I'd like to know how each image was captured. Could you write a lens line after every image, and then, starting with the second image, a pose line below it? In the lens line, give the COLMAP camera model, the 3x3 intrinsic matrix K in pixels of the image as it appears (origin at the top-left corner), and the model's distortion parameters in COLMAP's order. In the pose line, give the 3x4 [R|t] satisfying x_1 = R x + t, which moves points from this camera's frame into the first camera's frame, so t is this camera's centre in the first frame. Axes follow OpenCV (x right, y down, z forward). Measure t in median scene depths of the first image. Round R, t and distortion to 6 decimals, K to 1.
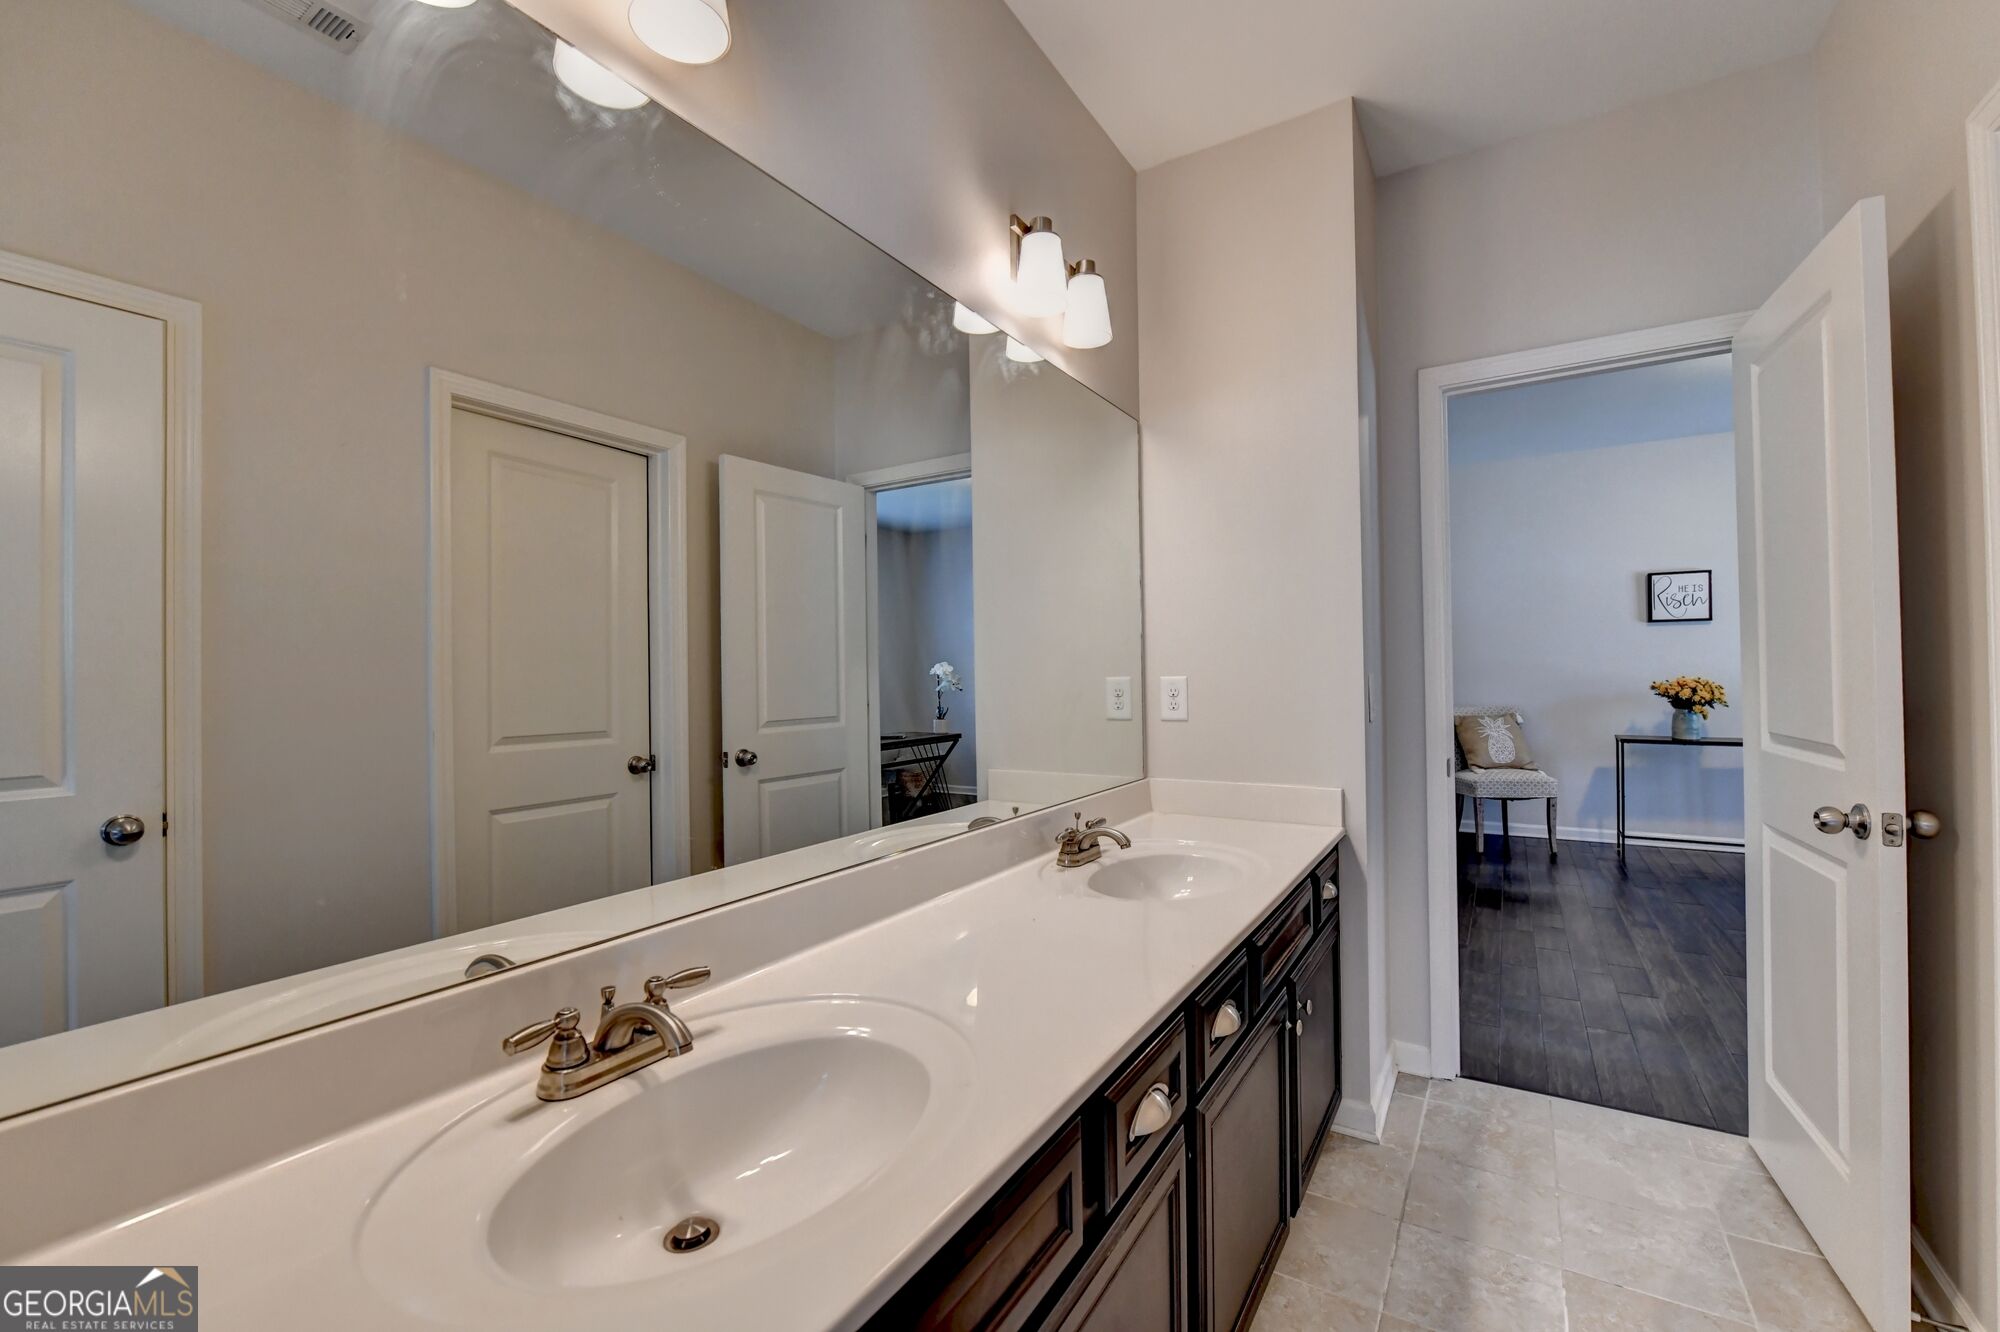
lens RADIAL K [[823.5, 0, 996.0], [0, 823.5, 655.8], [0, 0, 1]] dist [-0.008215, -0.001108]
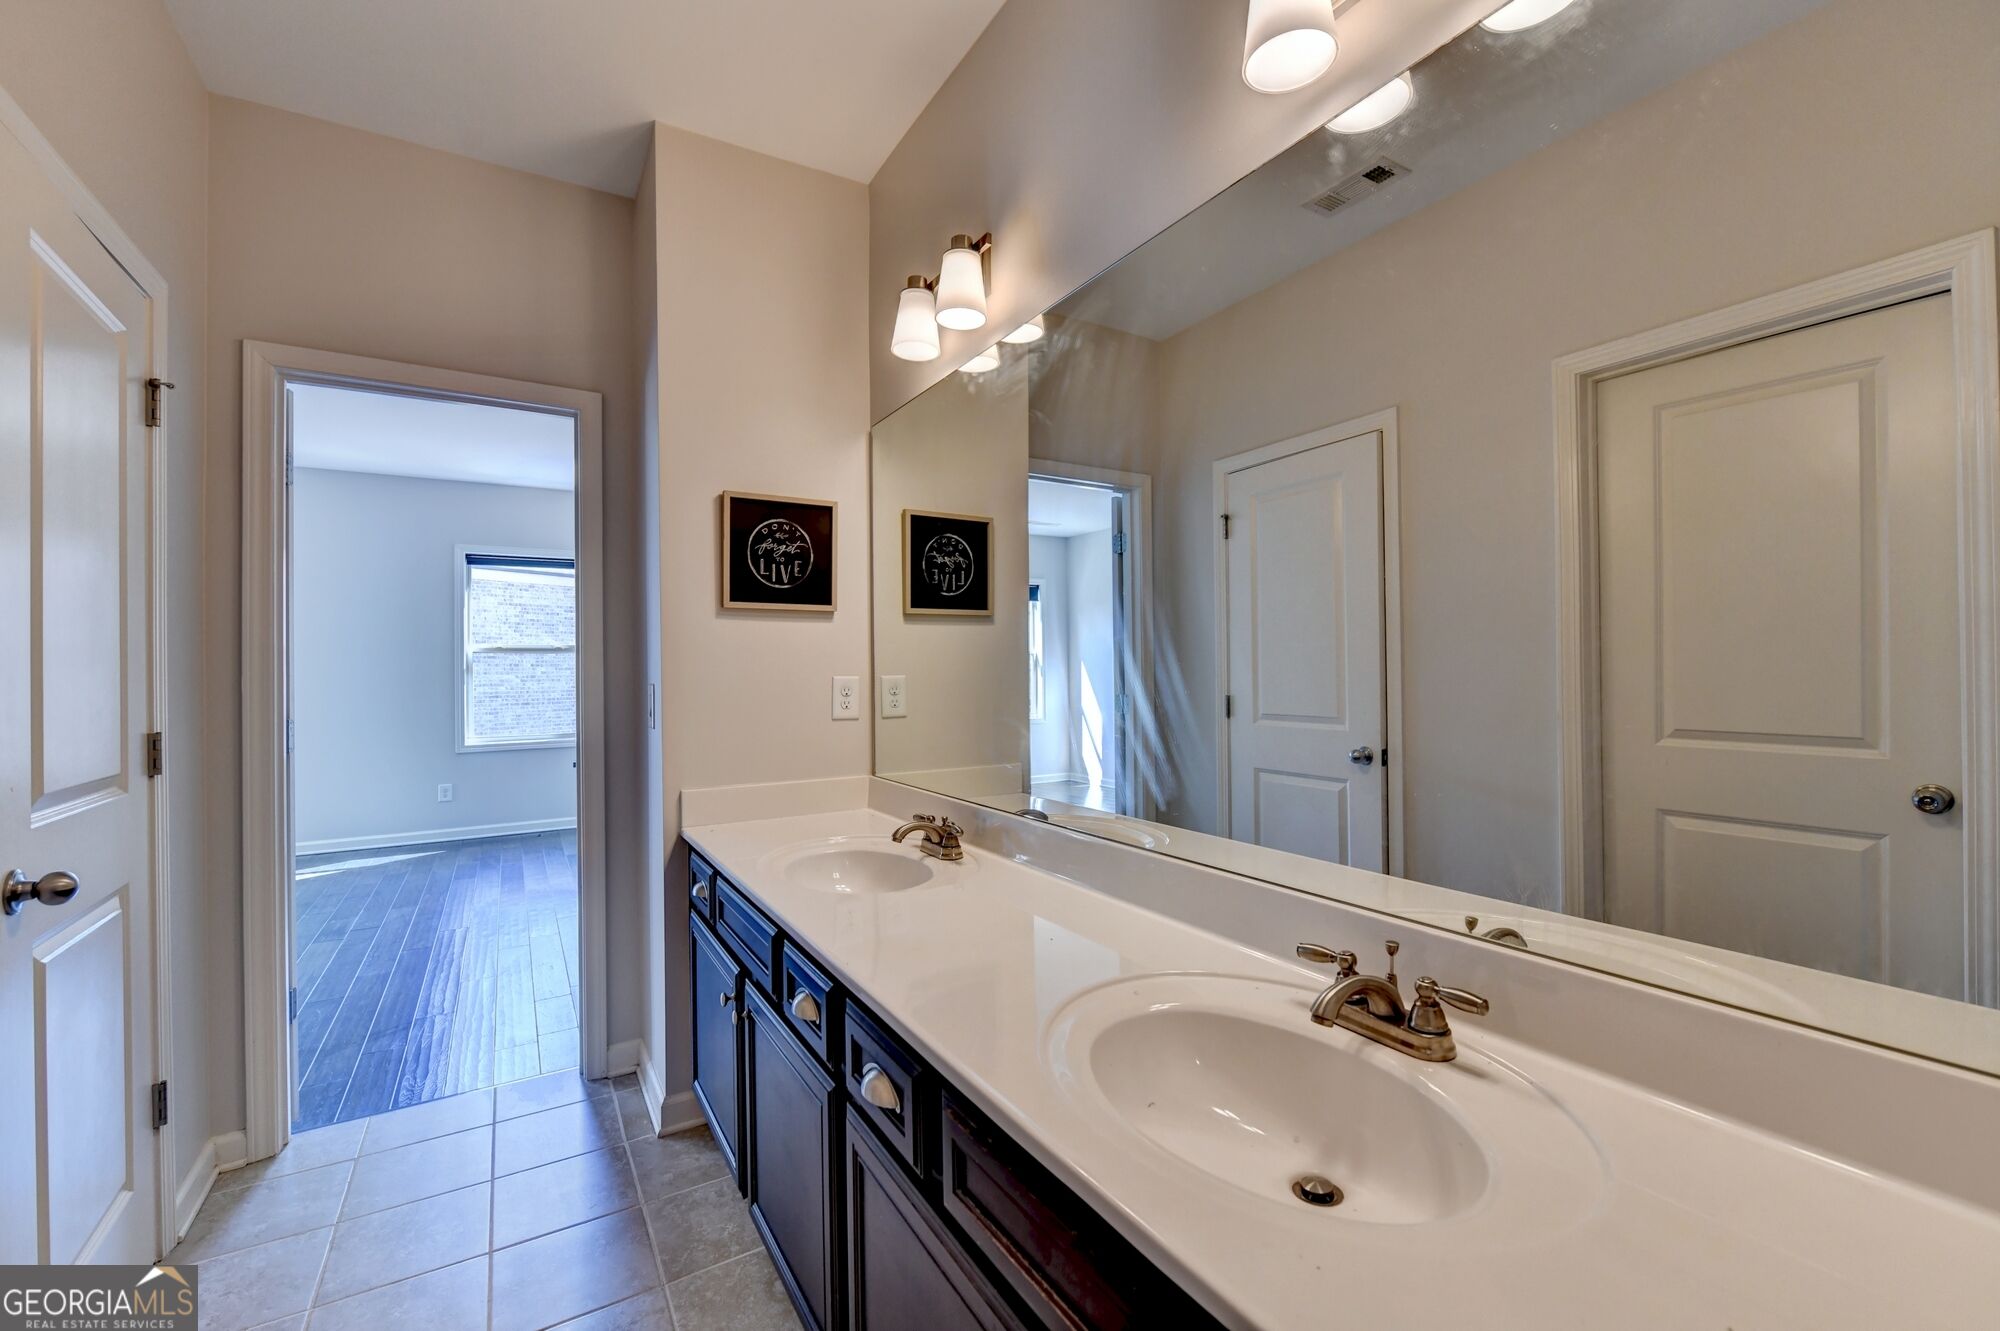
lens RADIAL K [[823.5, 0, 995.9], [0, 823.5, 667.2], [0, 0, 1]] dist [-0.008215, -0.001108]
pose [[-0.453577, 0.018919, -0.891016, 0.683790], [0.042681, 0.999089, -0.000513, 0.004276], [0.890195, -0.038263, -0.453971, 1.022196]]
